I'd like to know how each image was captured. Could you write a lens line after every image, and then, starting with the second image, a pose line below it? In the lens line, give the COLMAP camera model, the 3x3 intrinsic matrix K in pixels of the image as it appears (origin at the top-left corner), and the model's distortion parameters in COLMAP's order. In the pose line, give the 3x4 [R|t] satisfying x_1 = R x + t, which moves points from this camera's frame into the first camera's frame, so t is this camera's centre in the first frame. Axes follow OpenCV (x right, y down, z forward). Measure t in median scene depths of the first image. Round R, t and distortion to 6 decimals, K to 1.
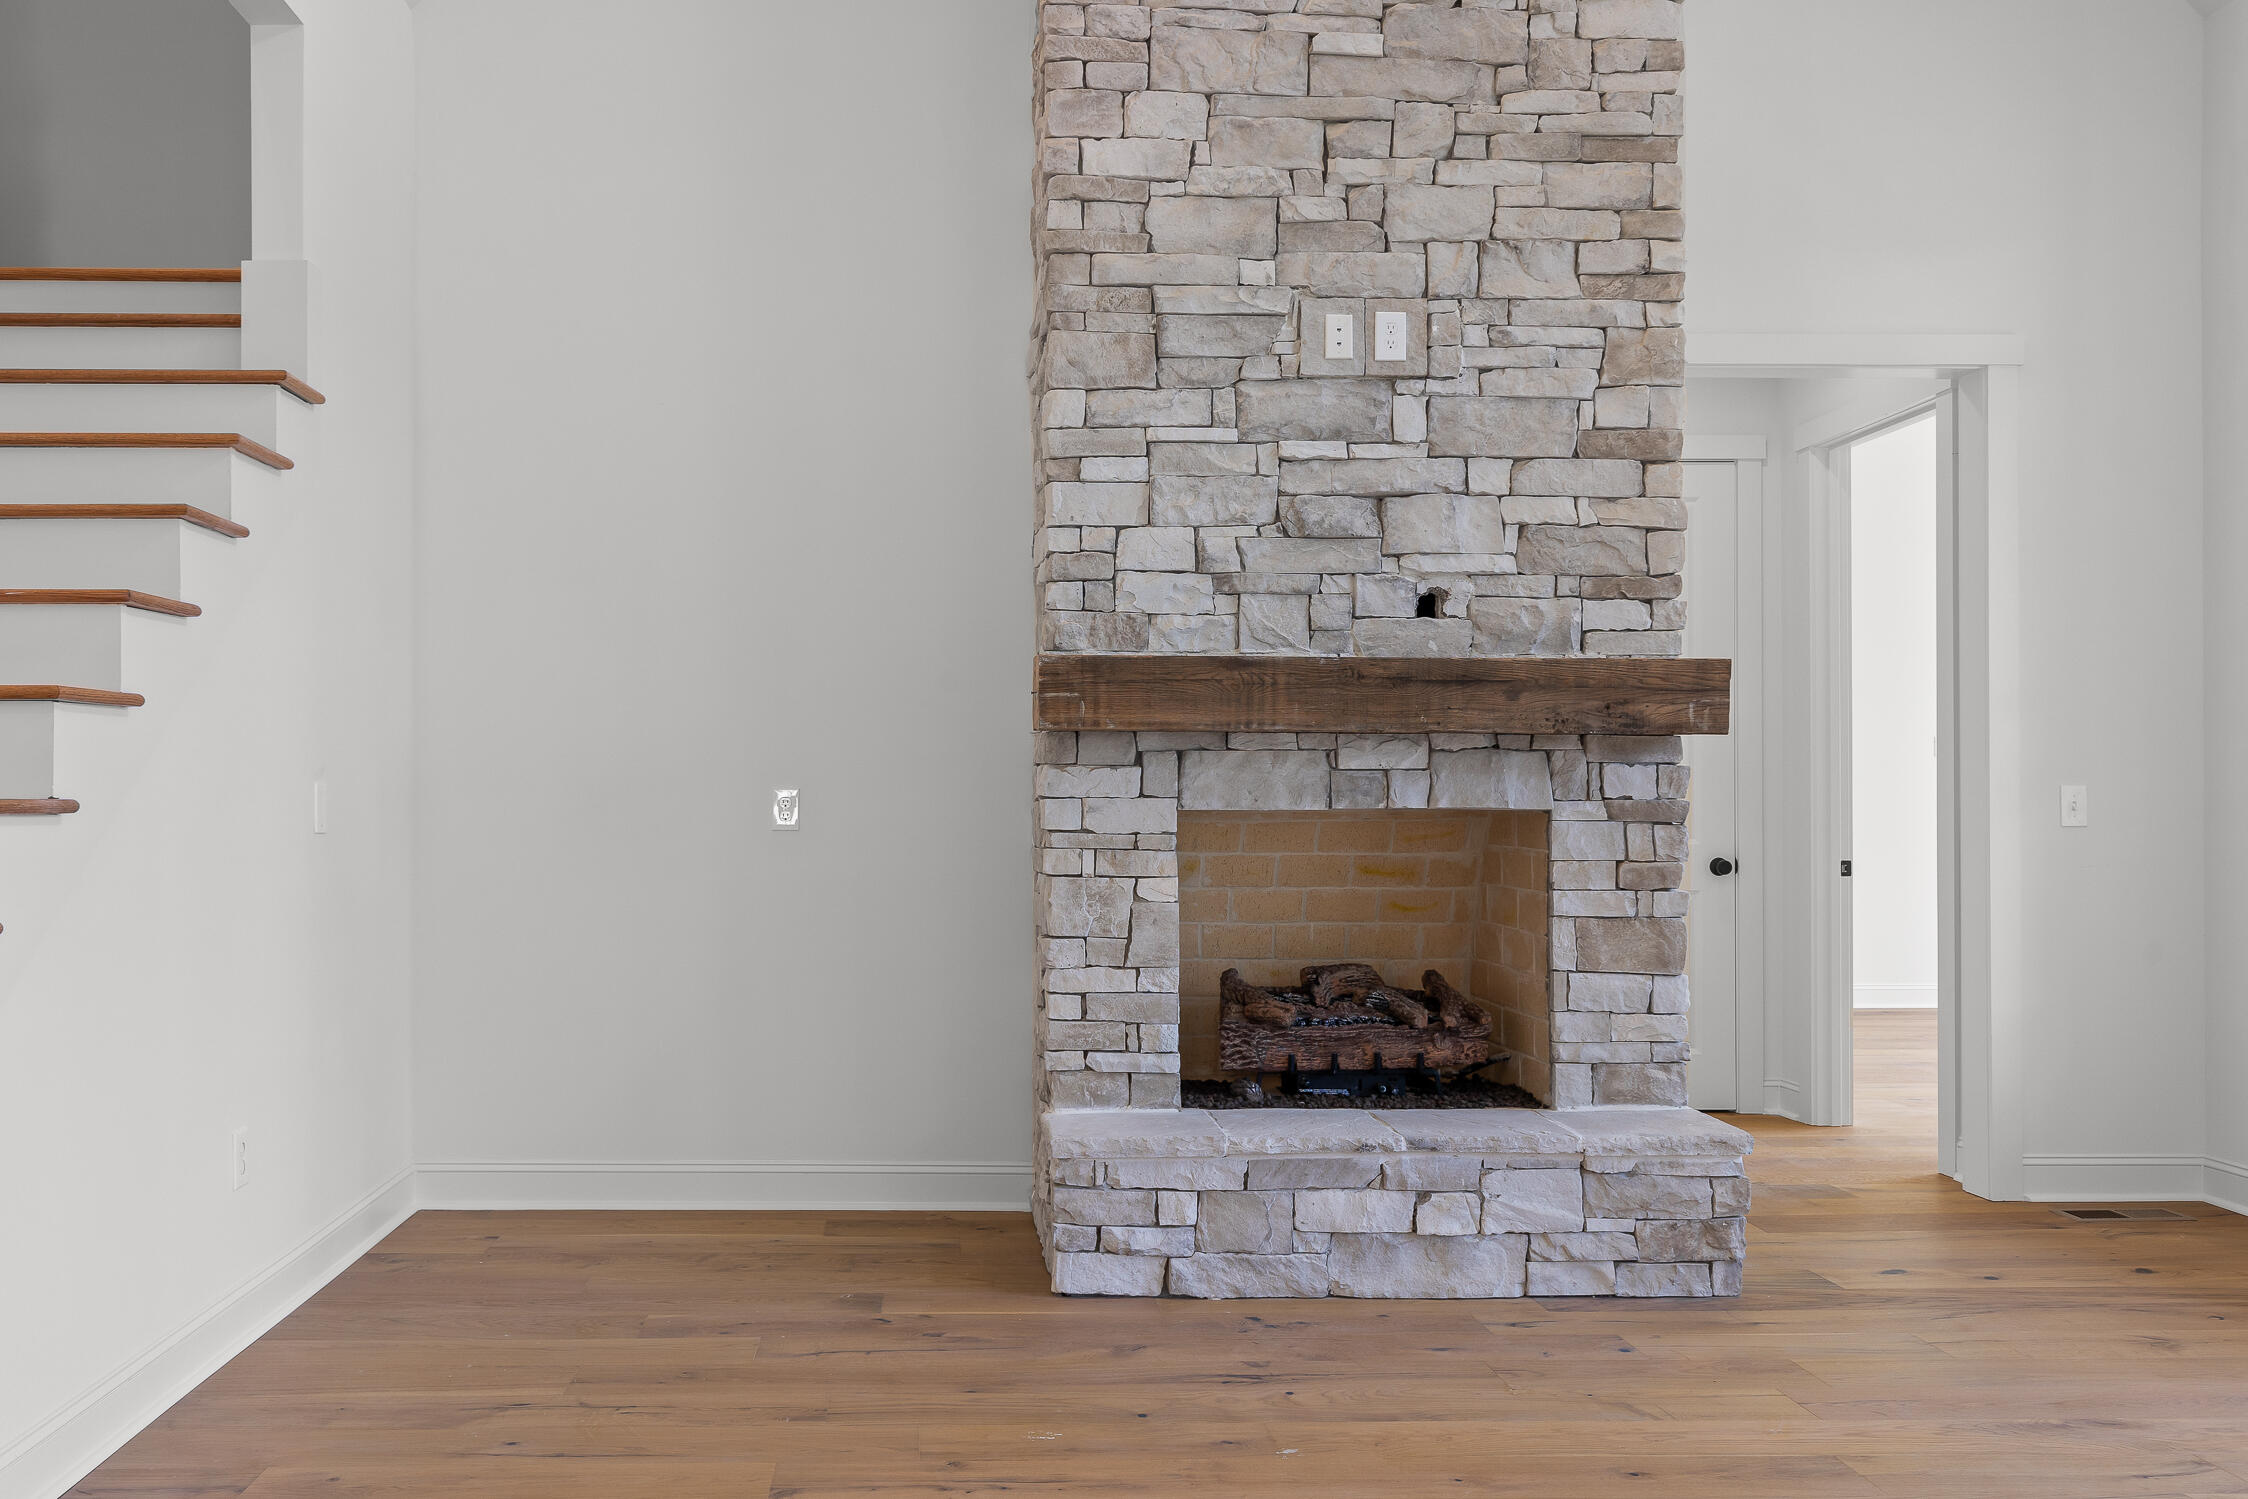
lens RADIAL K [[1800.1, 0, 947.7], [0, 1800.1, 785.0], [0, 0, 1]] dist [0.003275, -0.002335]
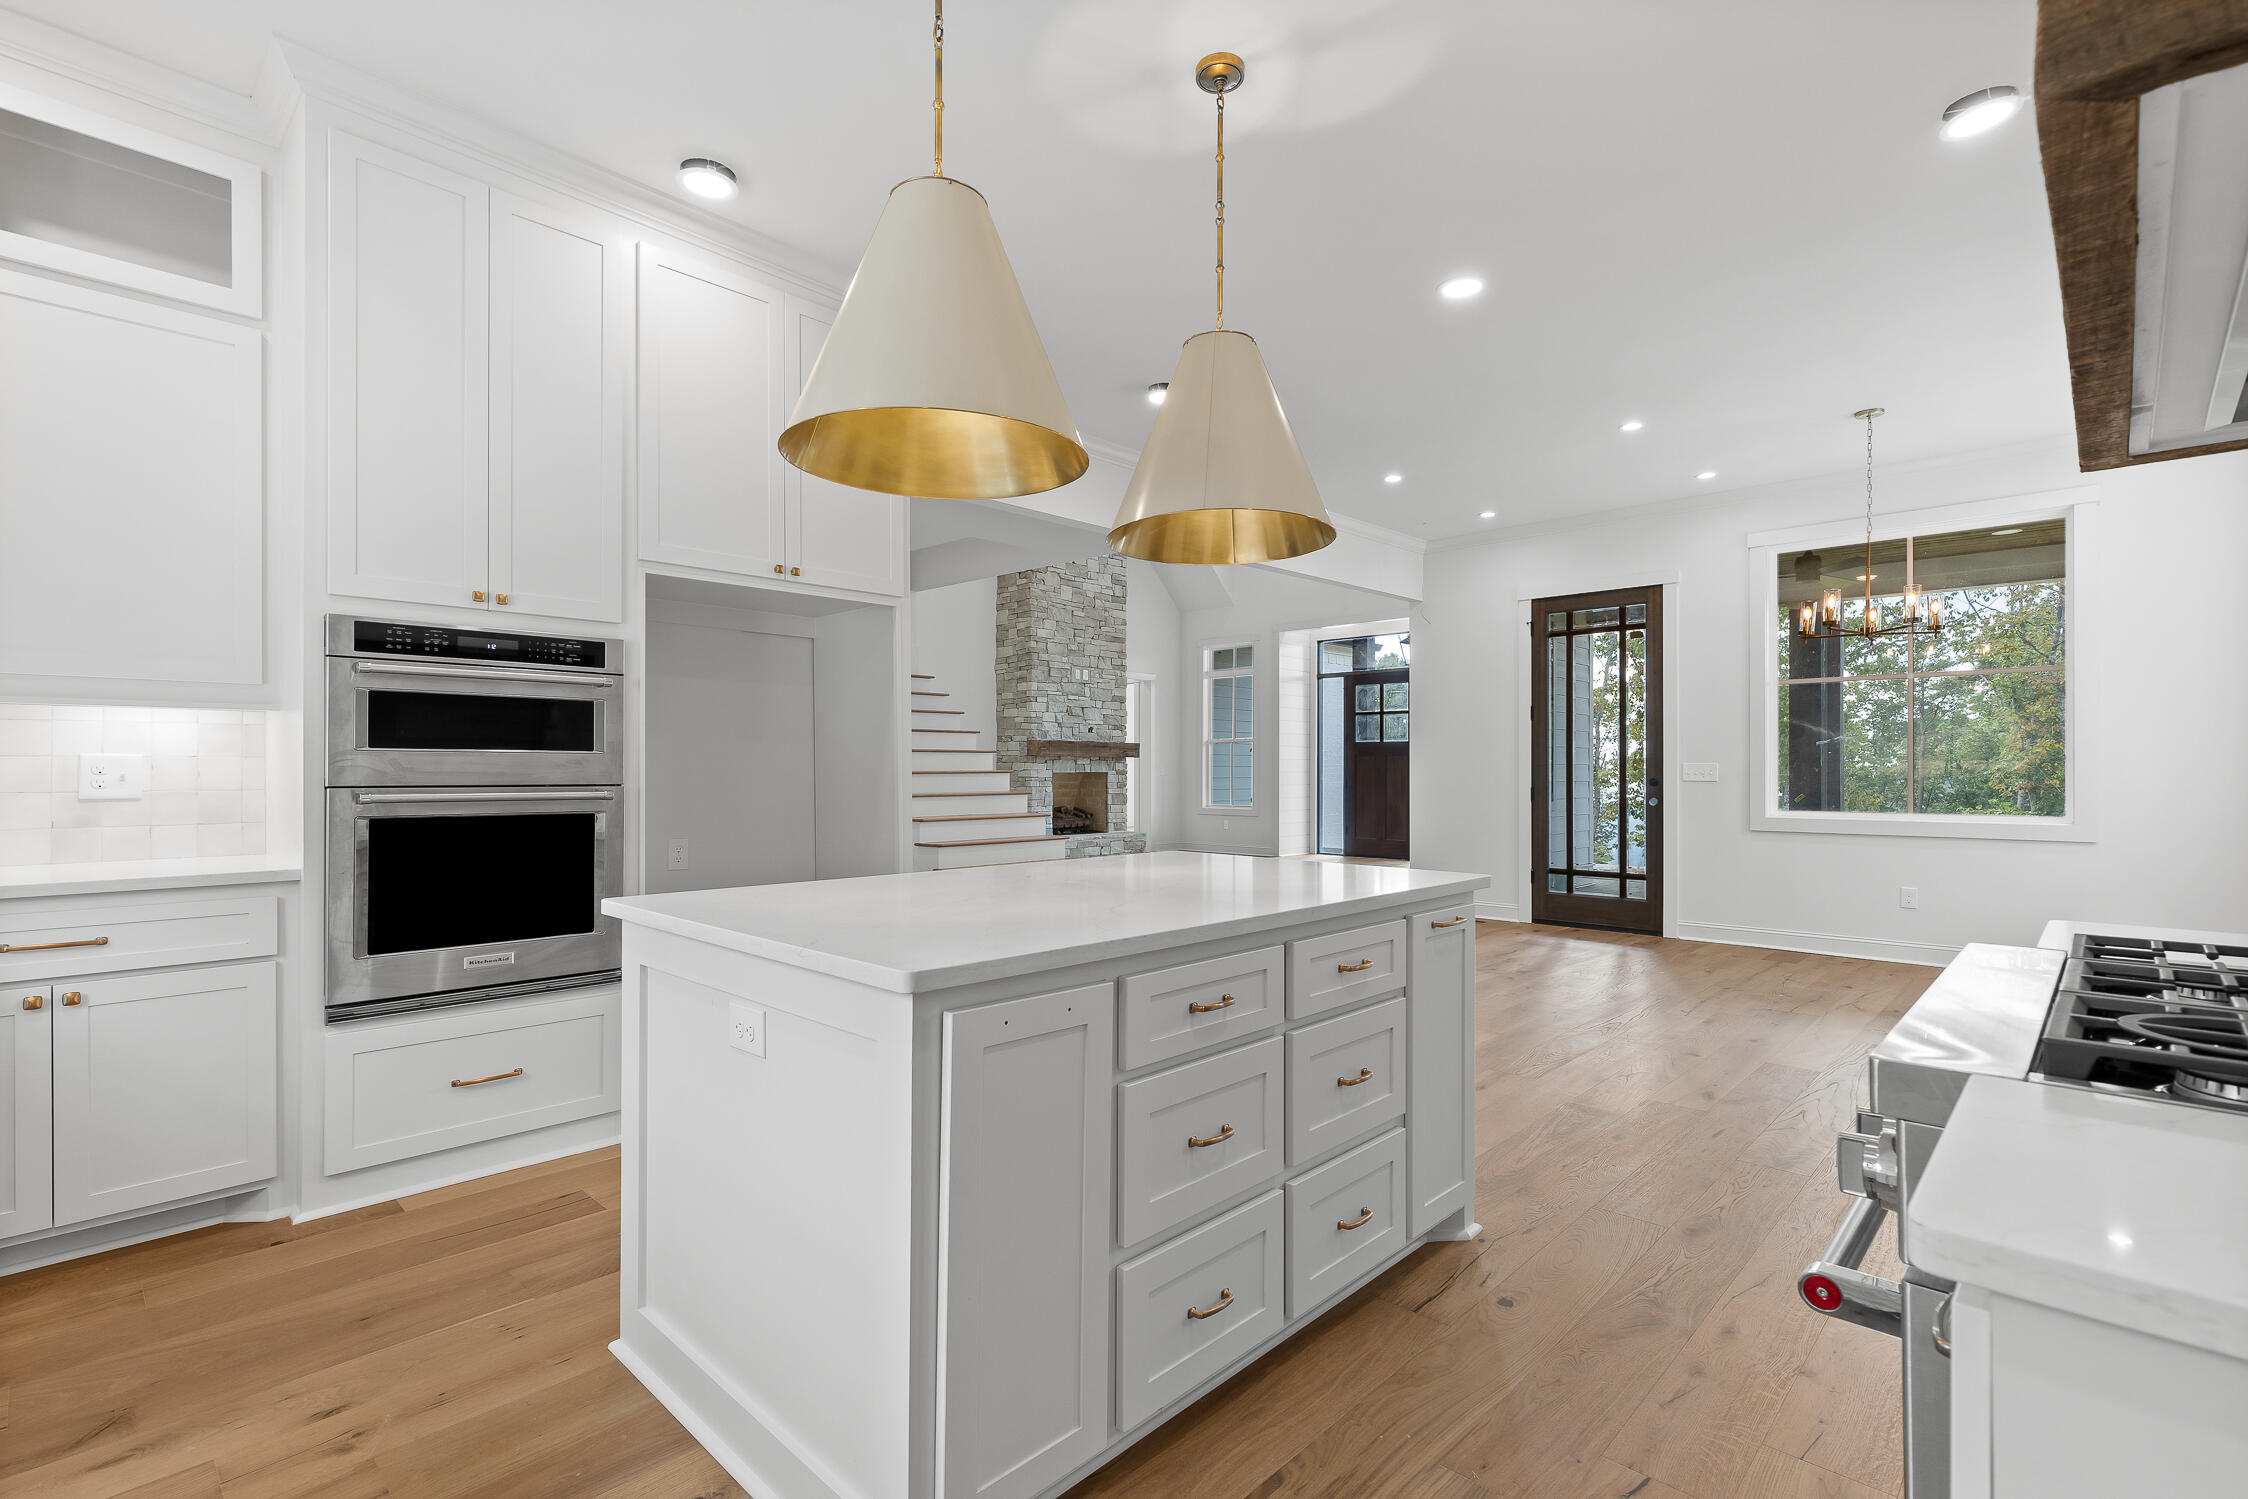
lens RADIAL K [[1029.4, 0, 1089.9], [0, 1029.4, 782.1], [0, 0, 1]] dist [0.004936, -0.001419]
pose [[0.722506, -0.009220, 0.691303, -1.668726], [-0.004061, 0.999837, 0.017579, -0.008795], [-0.691353, -0.015508, 0.722351, -1.021436]]
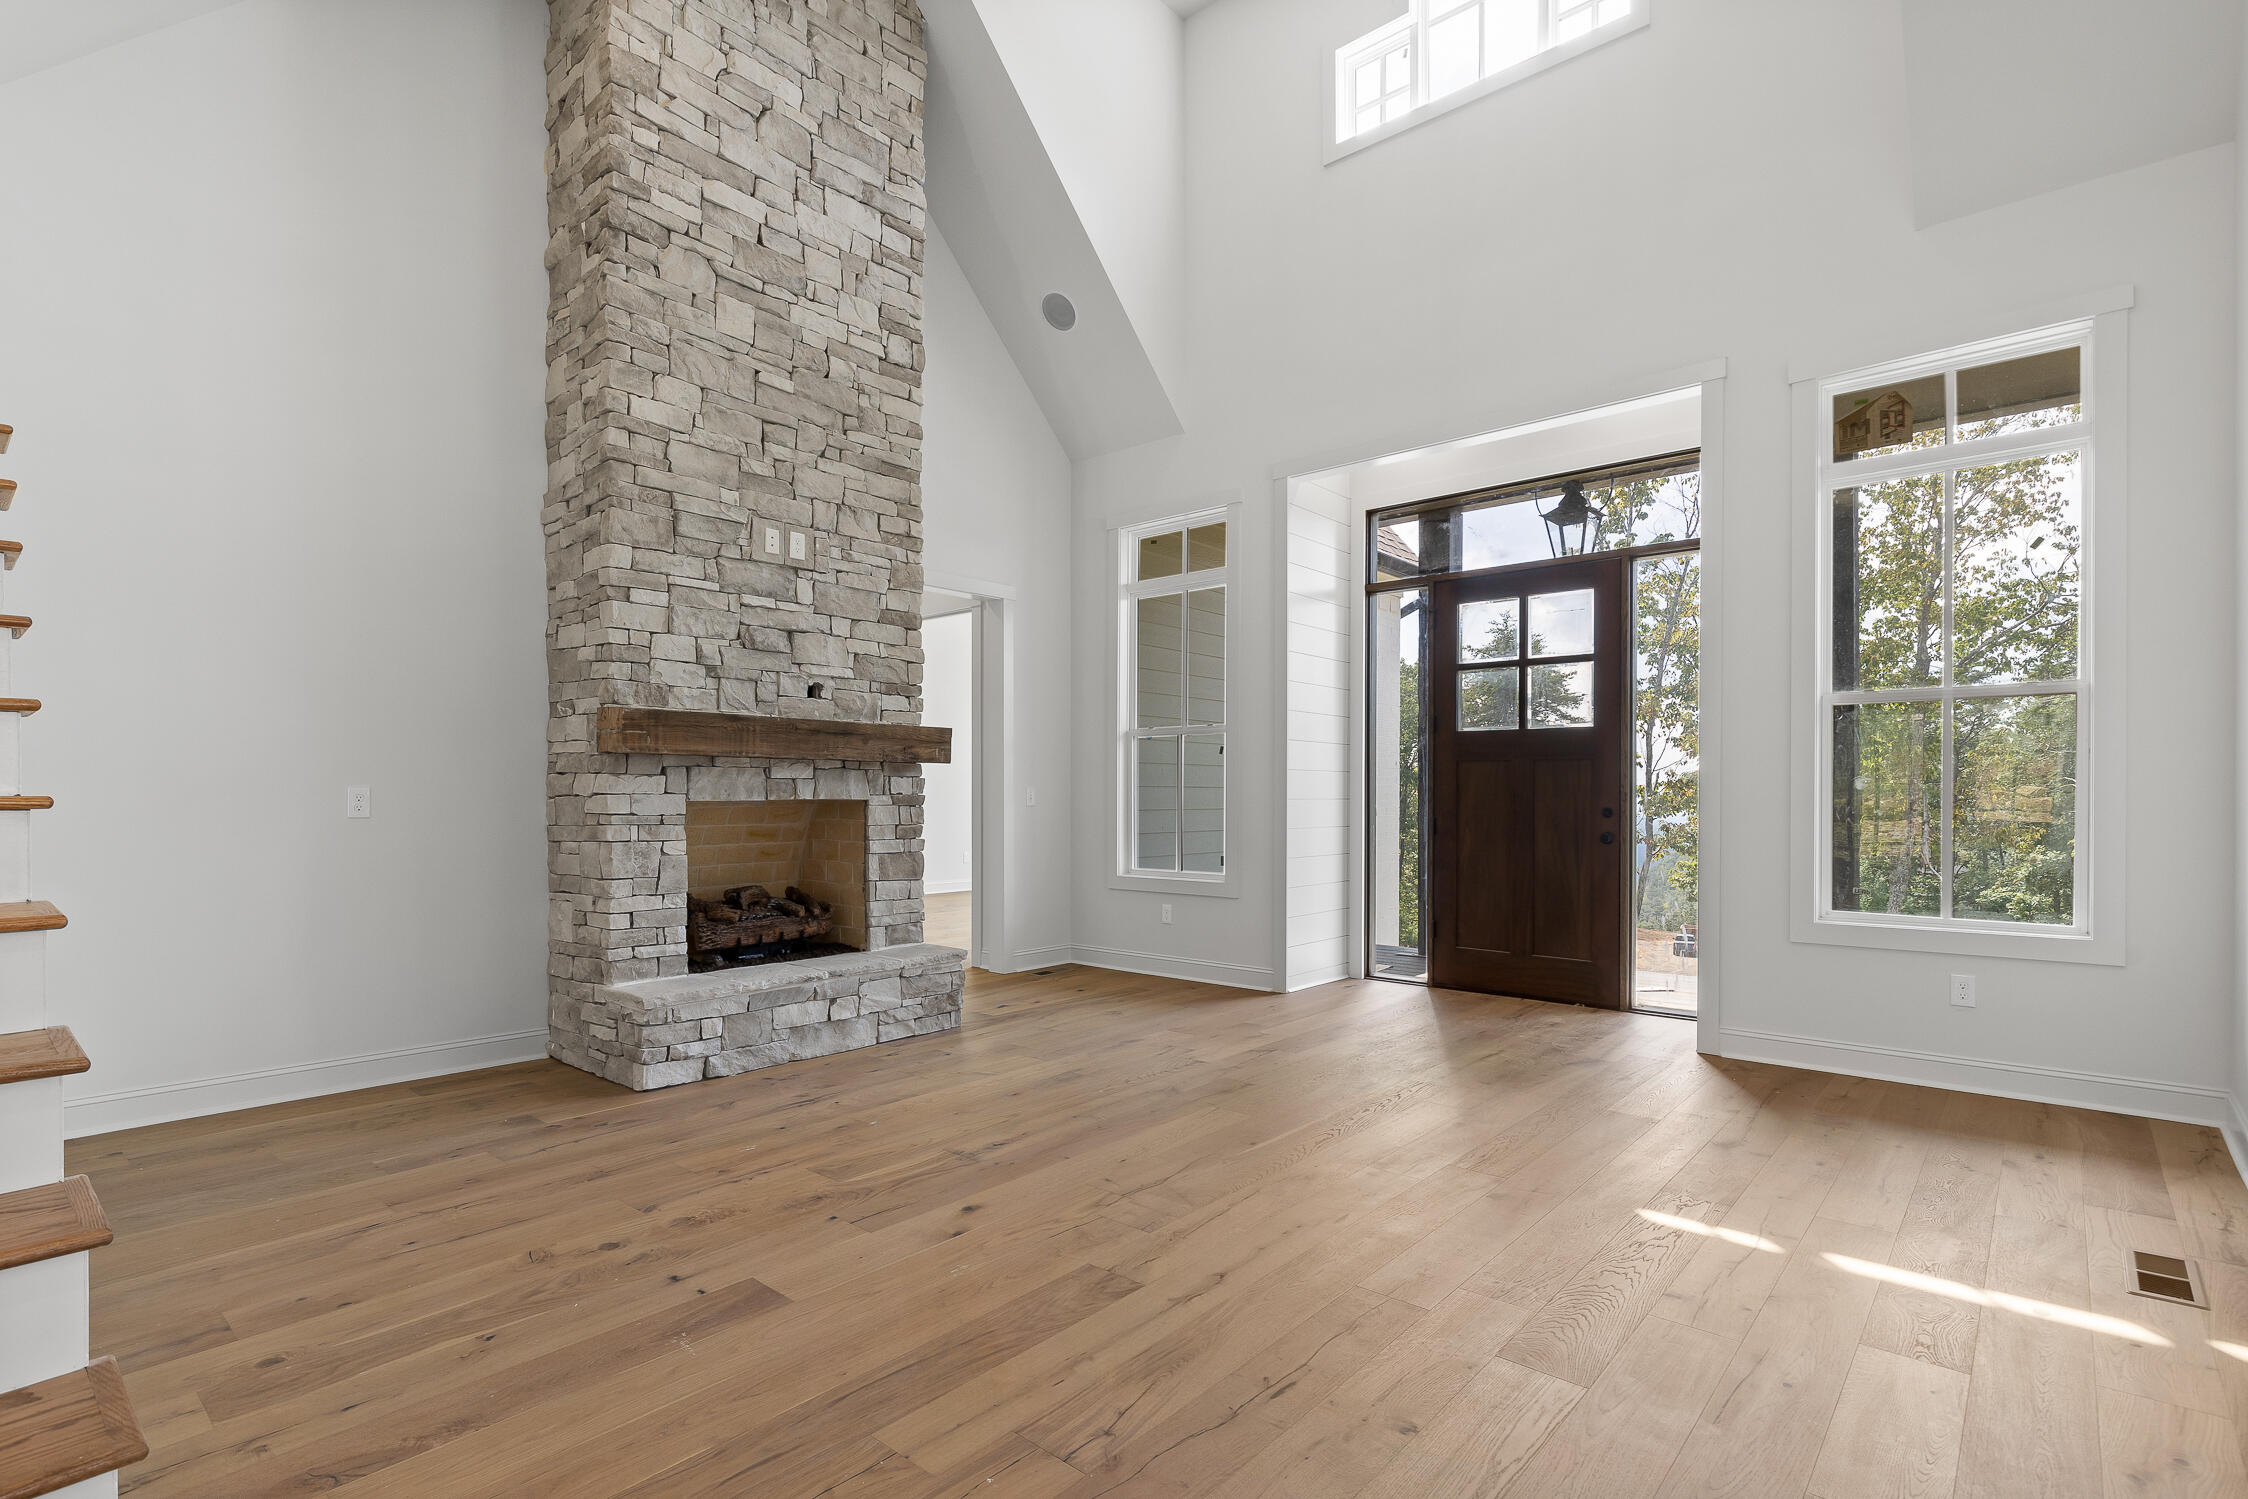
lens RADIAL K [[1081.6, 0, 1123.2], [0, 1081.6, 796.4], [0, 0, 1]] dist [-0.001545, 0.000506]
pose [[0.666128, -0.003157, 0.745830, -0.363474], [-0.004852, 0.999952, 0.008567, -0.001397], [-0.745821, -0.009325, 0.666081, 0.001619]]
